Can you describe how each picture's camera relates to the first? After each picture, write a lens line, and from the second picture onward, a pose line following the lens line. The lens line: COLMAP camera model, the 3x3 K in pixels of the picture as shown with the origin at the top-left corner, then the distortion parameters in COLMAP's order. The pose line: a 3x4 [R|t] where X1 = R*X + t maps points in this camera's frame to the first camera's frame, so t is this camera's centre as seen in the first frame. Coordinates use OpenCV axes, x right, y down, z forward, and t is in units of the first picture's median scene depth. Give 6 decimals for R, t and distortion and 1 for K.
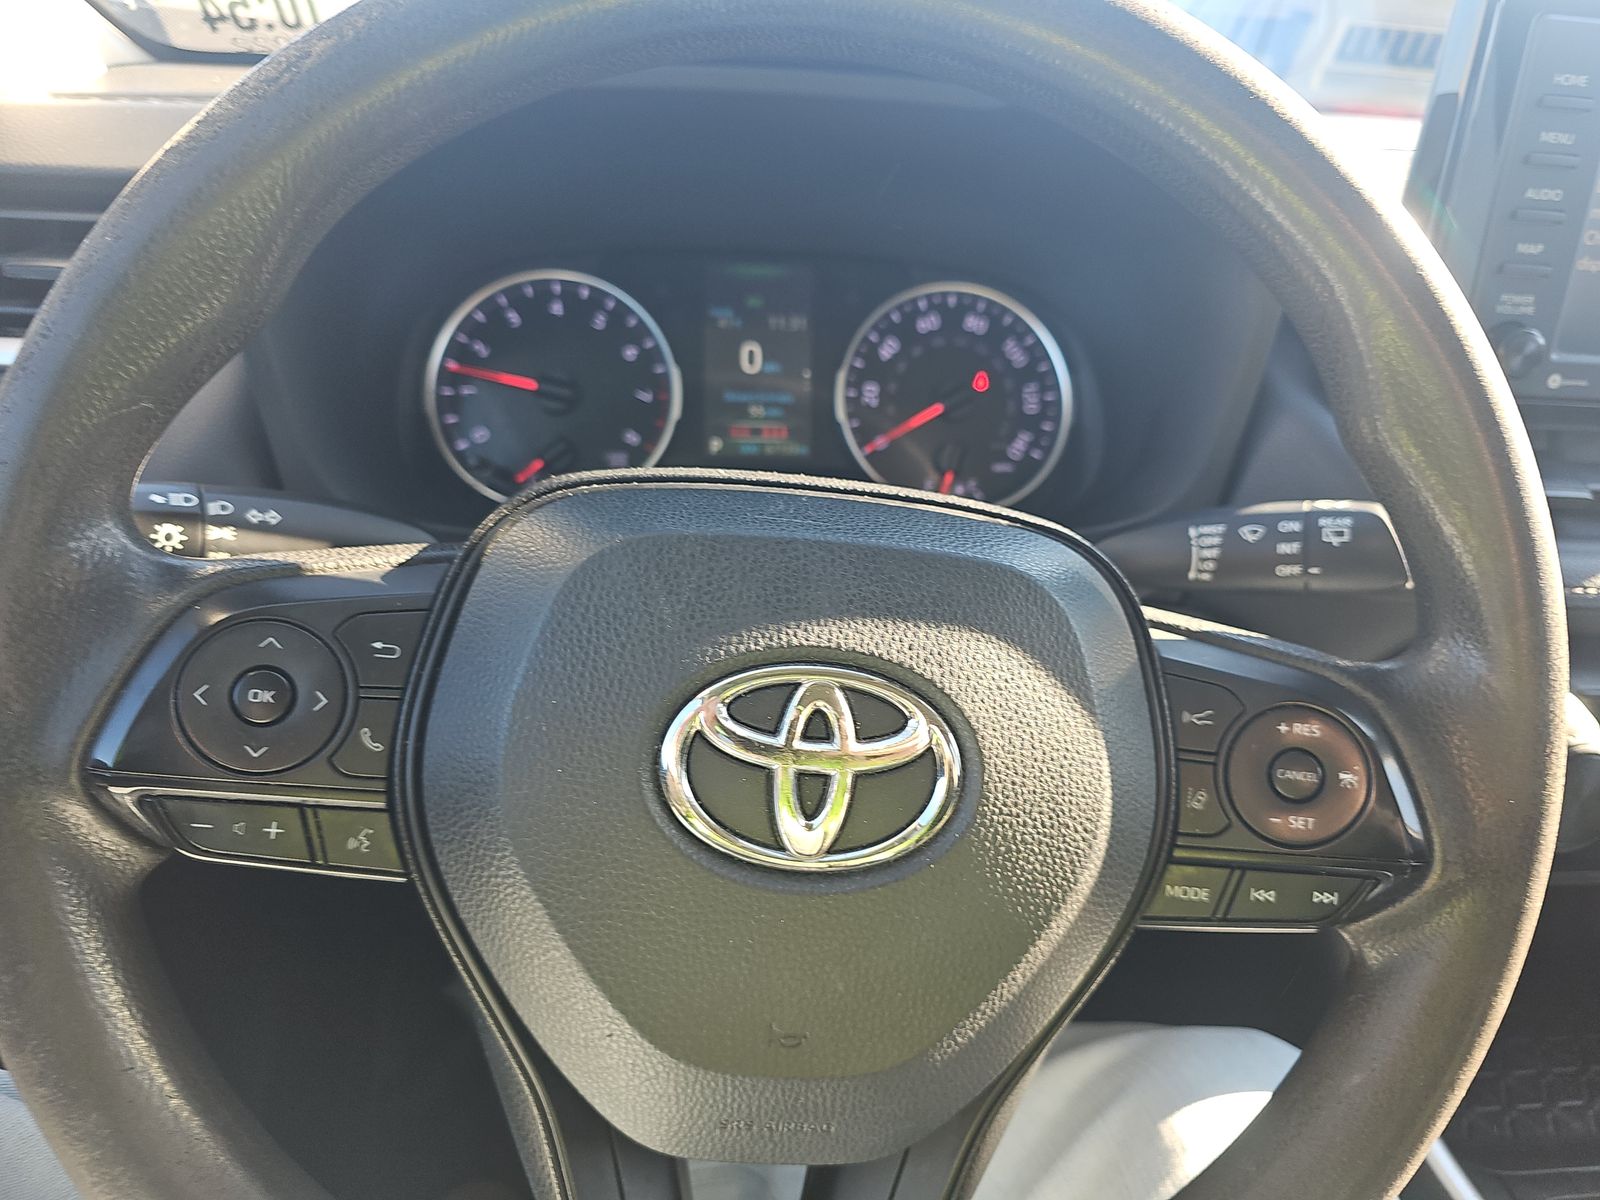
lens RADIAL K [[1112.1, 0, 796.7], [0, 1112.1, 617.5], [0, 0, 1]] dist [0.008420, -0.076233]
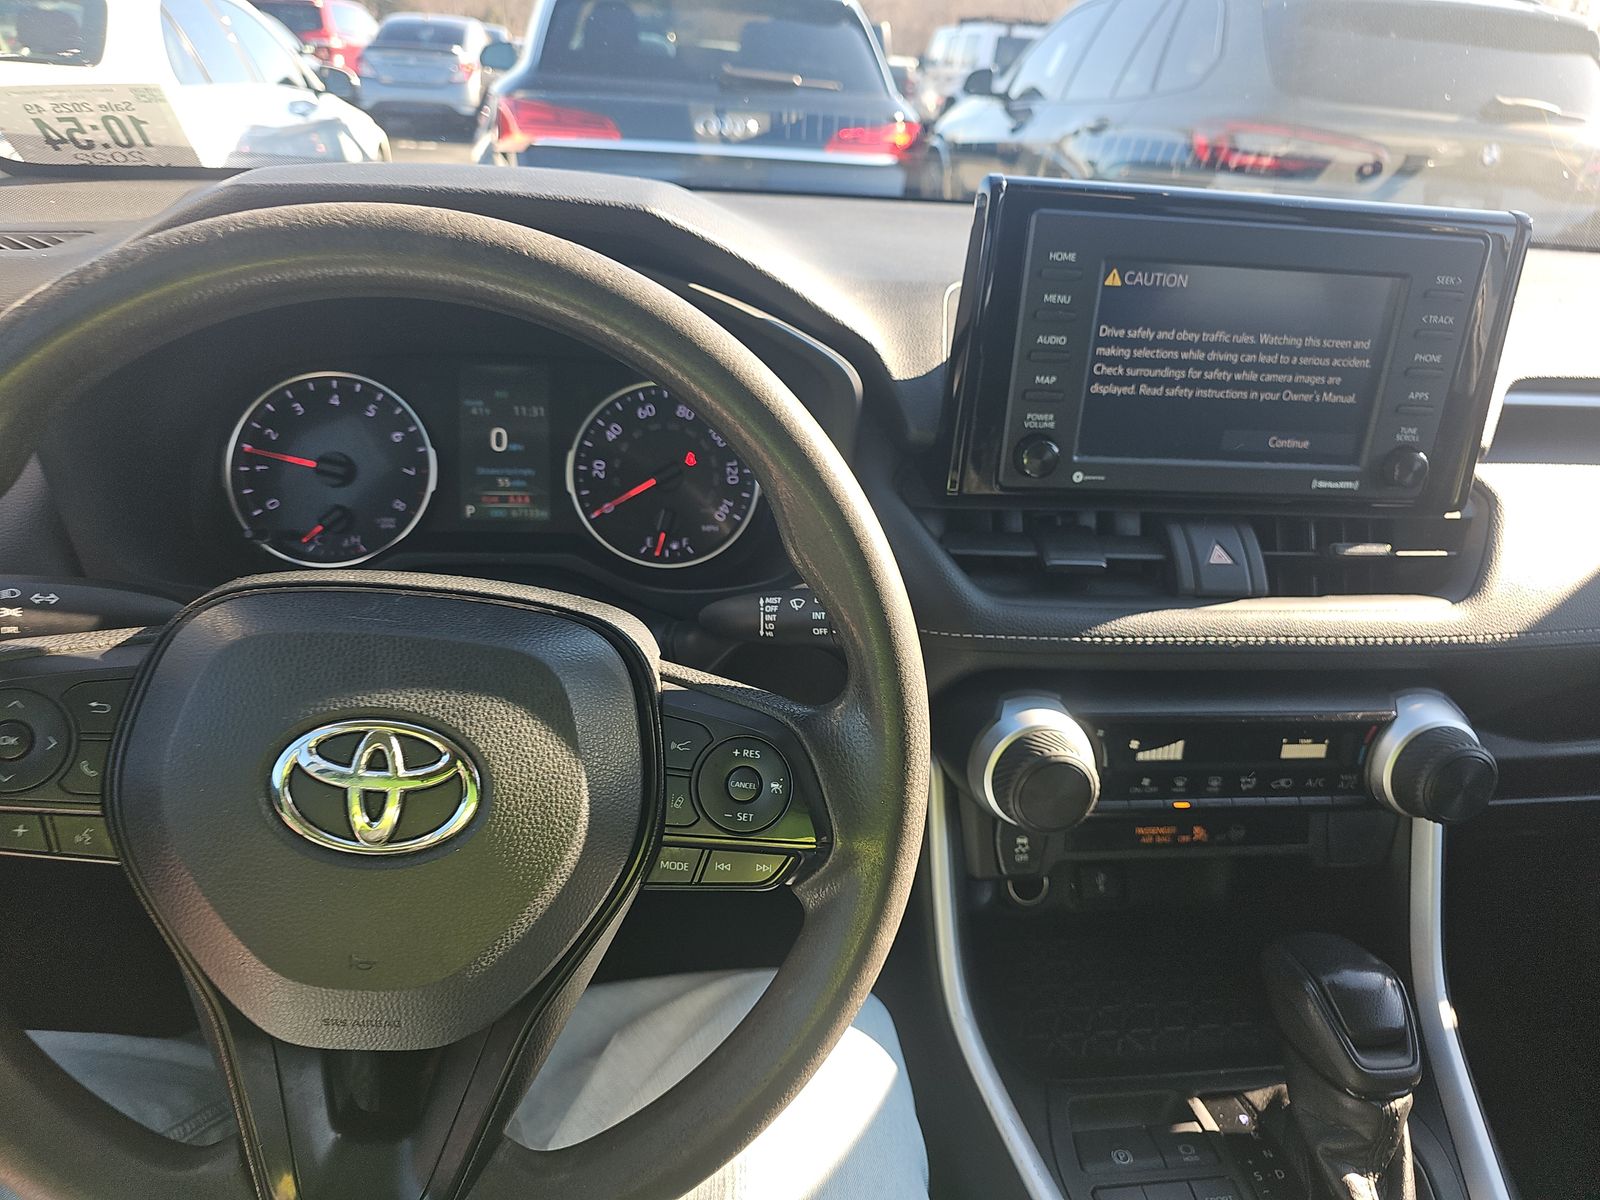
lens RADIAL K [[1074.8, 0, 800.3], [0, 1074.8, 627.8], [0, 0, 1]] dist [0.004007, -0.050367]
pose [[0.998201, -0.002712, 0.059889, 0.368049], [0.001484, 0.999788, 0.020546, -0.080883], [-0.059932, -0.020420, 0.997994, -0.358791]]
